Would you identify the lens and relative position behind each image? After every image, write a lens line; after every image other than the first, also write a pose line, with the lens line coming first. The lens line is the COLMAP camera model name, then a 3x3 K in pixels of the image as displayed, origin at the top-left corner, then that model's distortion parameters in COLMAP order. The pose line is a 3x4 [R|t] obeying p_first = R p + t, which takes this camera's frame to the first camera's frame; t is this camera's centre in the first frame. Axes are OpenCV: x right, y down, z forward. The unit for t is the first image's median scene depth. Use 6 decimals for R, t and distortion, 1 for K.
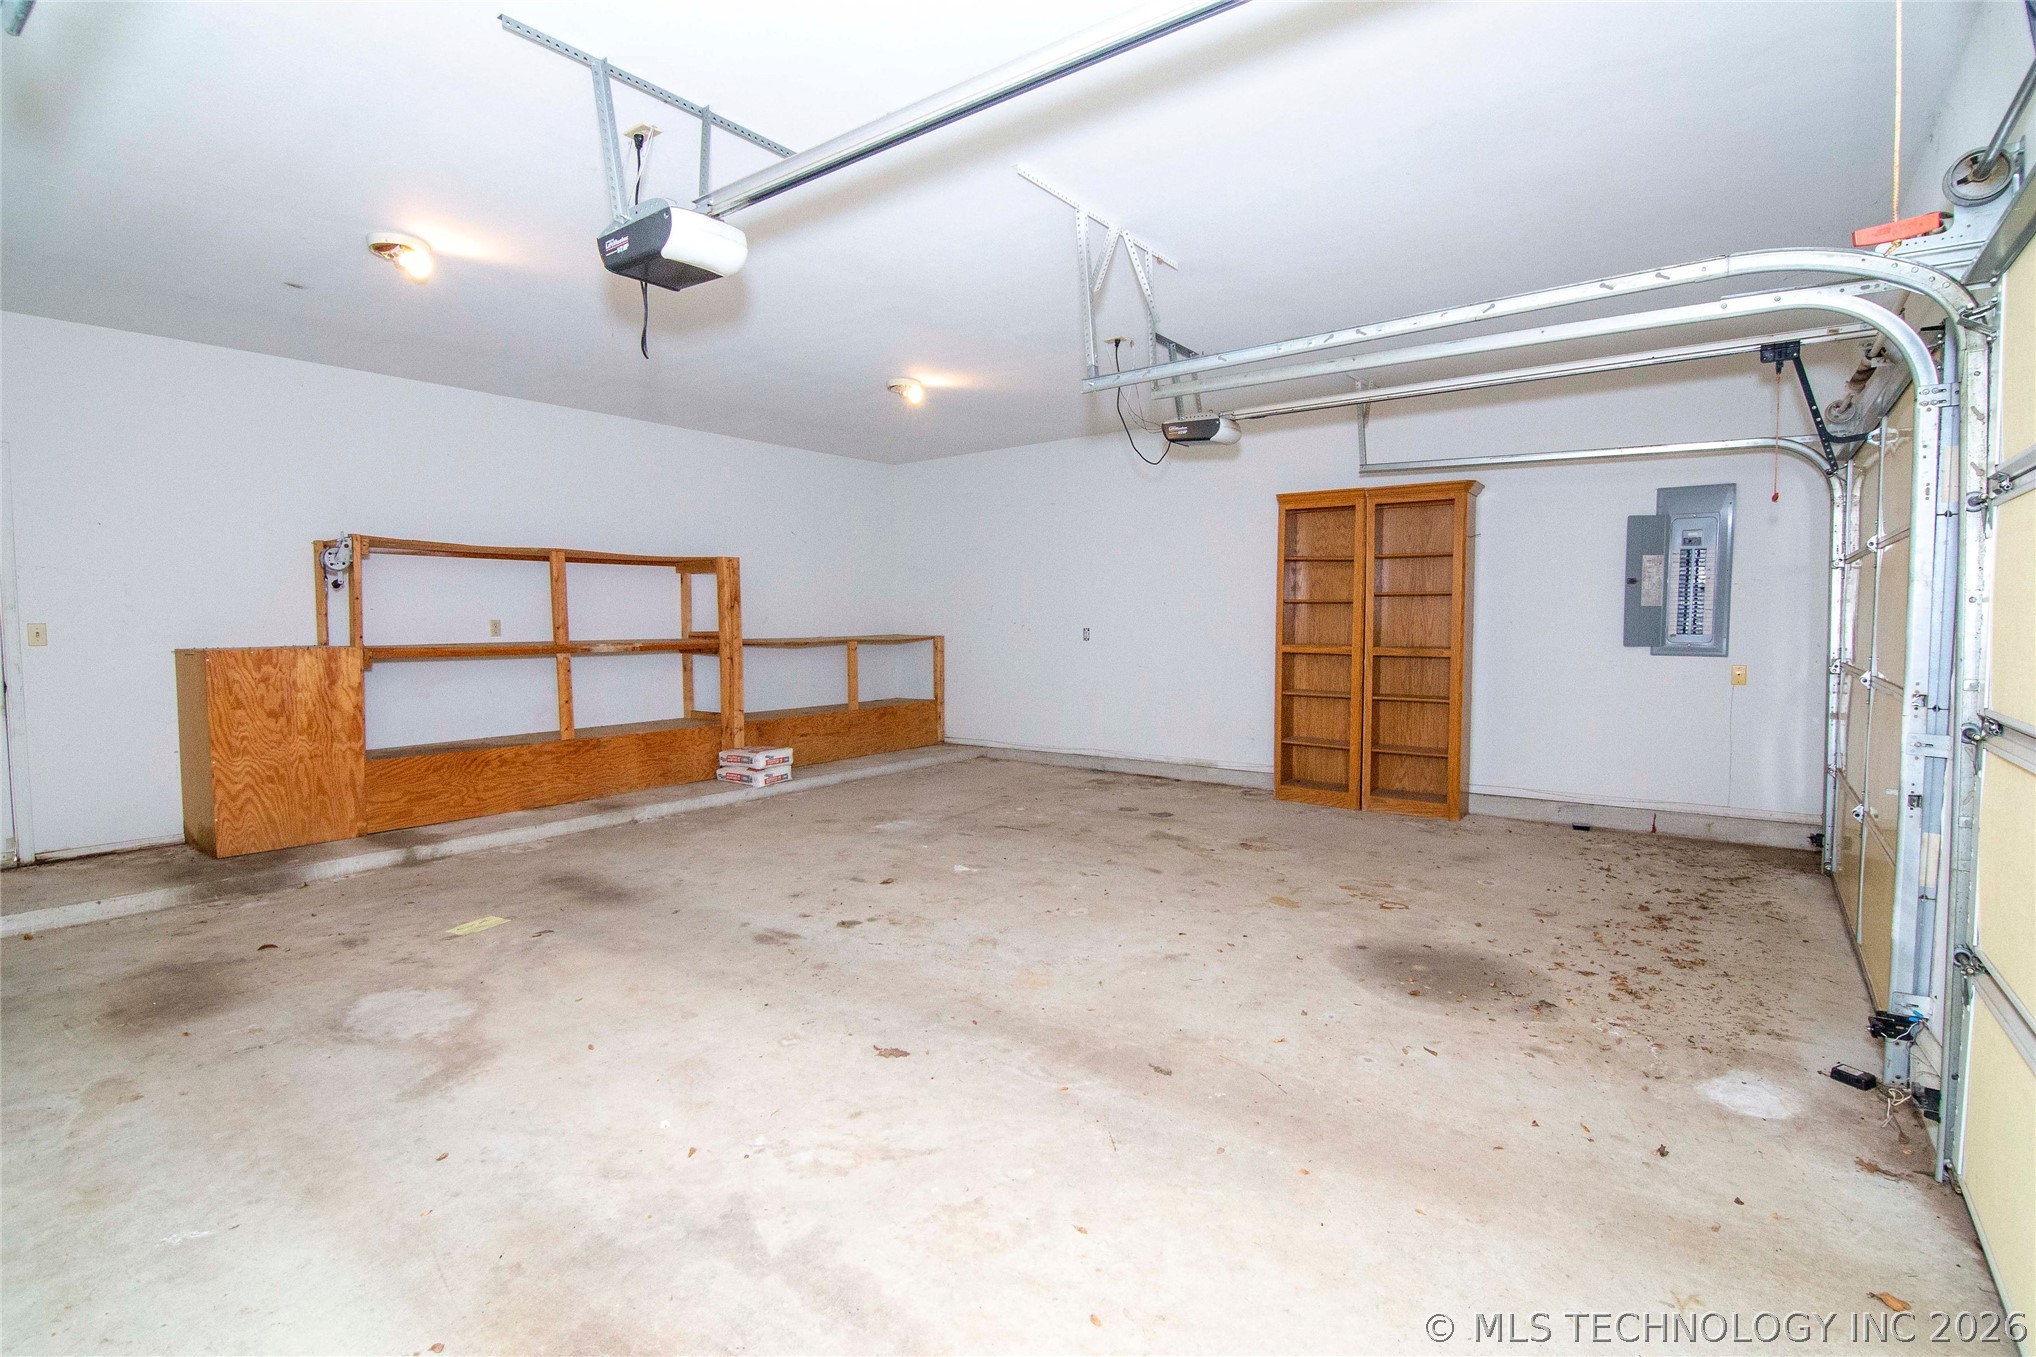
lens RADIAL K [[972.1, 0, 1035.9], [0, 972.1, 666.6], [0, 0, 1]] dist [0.001417, -0.006391]
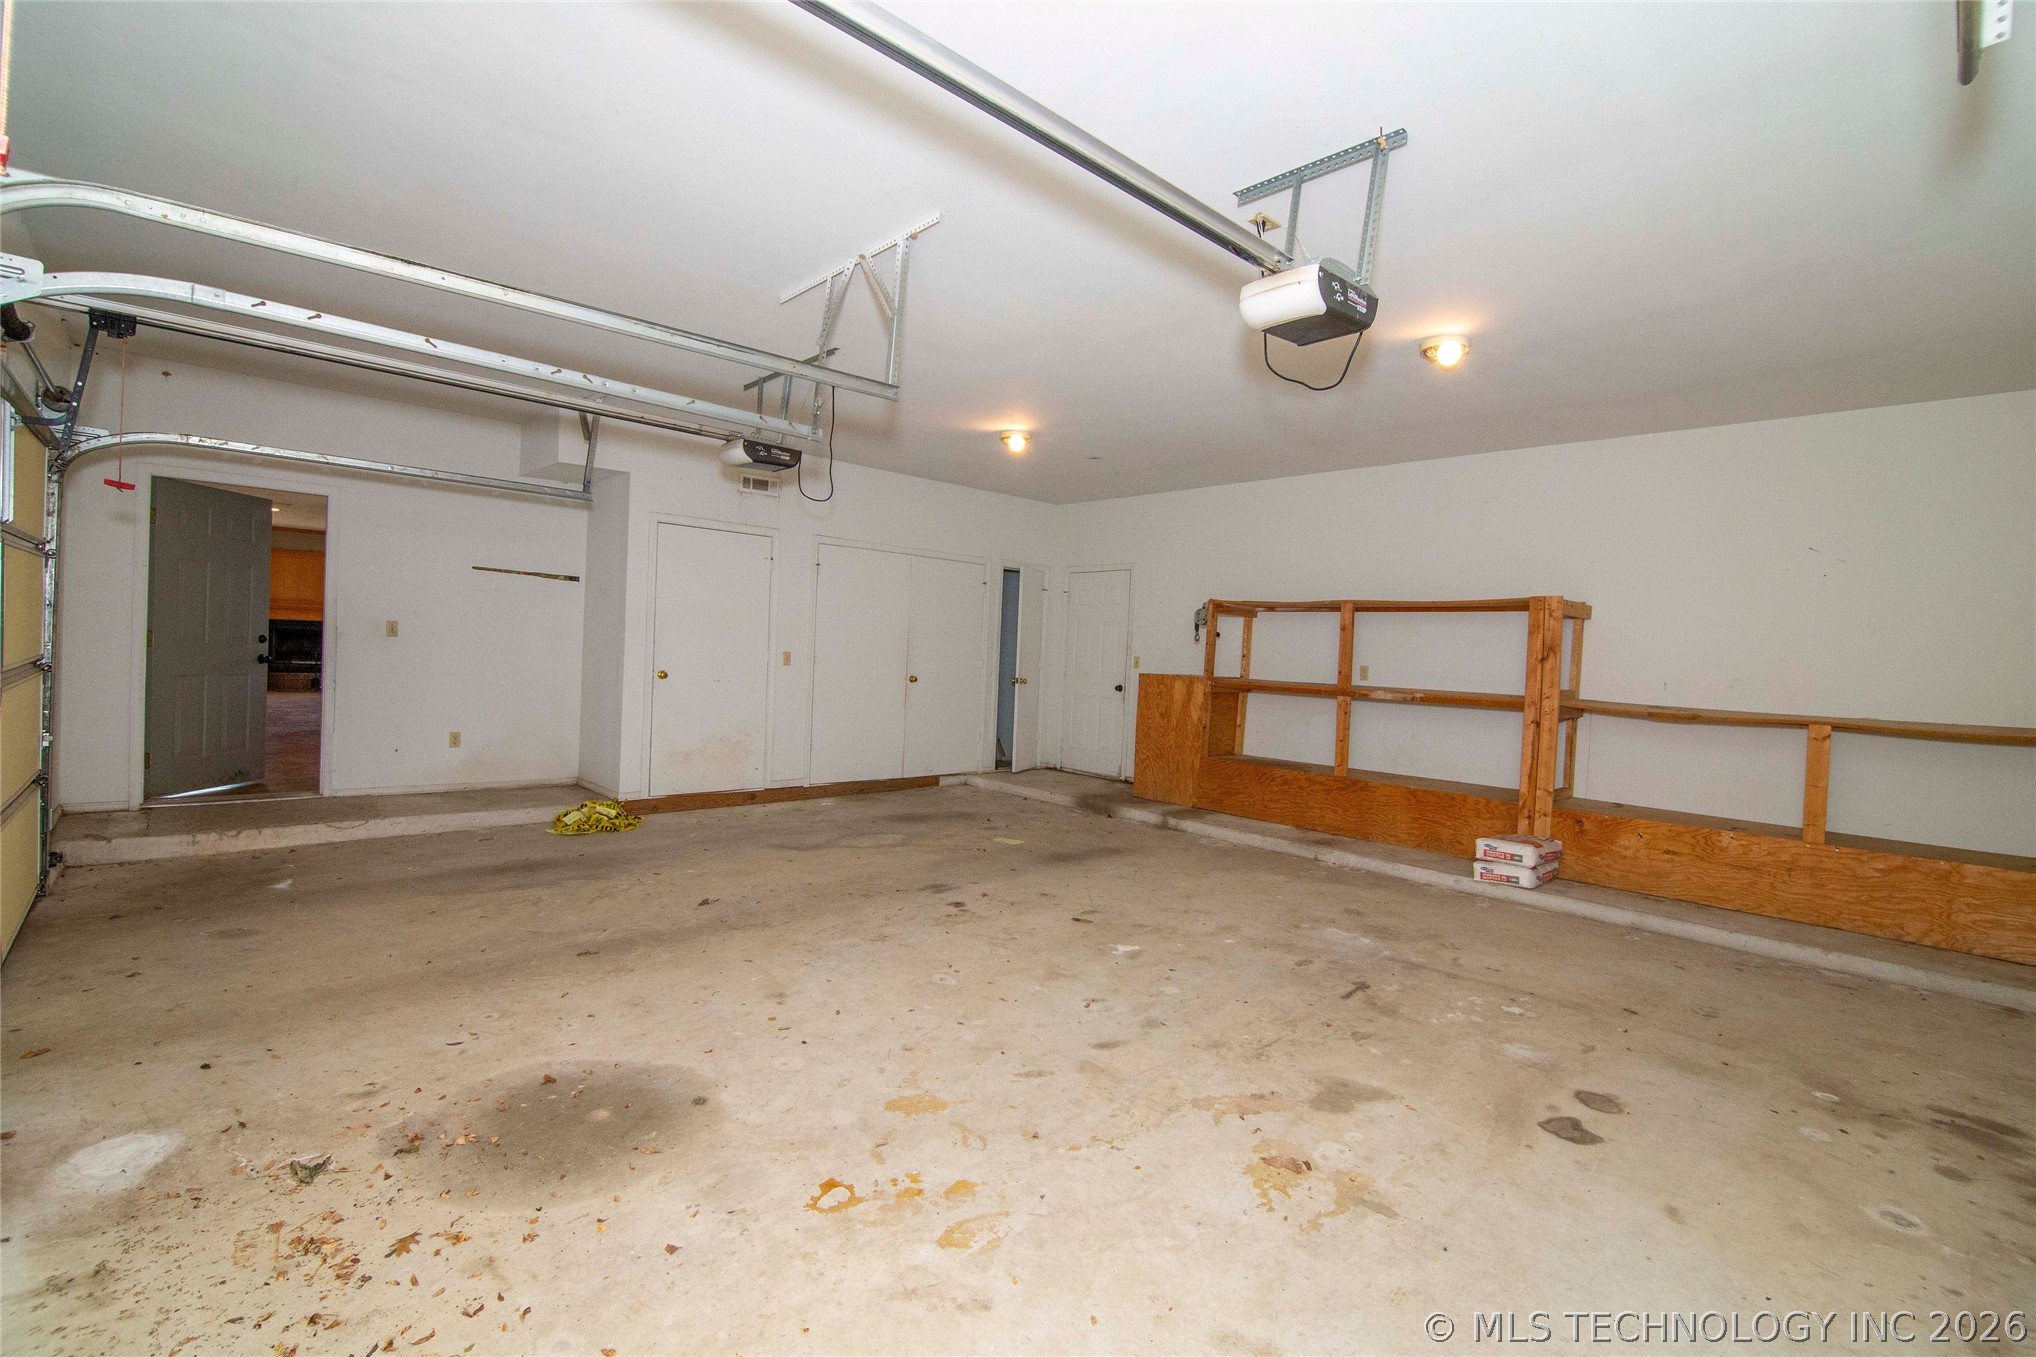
lens RADIAL K [[972.1, 0, 1035.9], [0, 972.1, 666.6], [0, 0, 1]] dist [0.001417, -0.006391]
pose [[-0.219770, 0.012363, -0.975473, 0.797067], [-0.089598, 0.995438, 0.032802, -0.063124], [0.971429, 0.094610, -0.217659, 1.113492]]
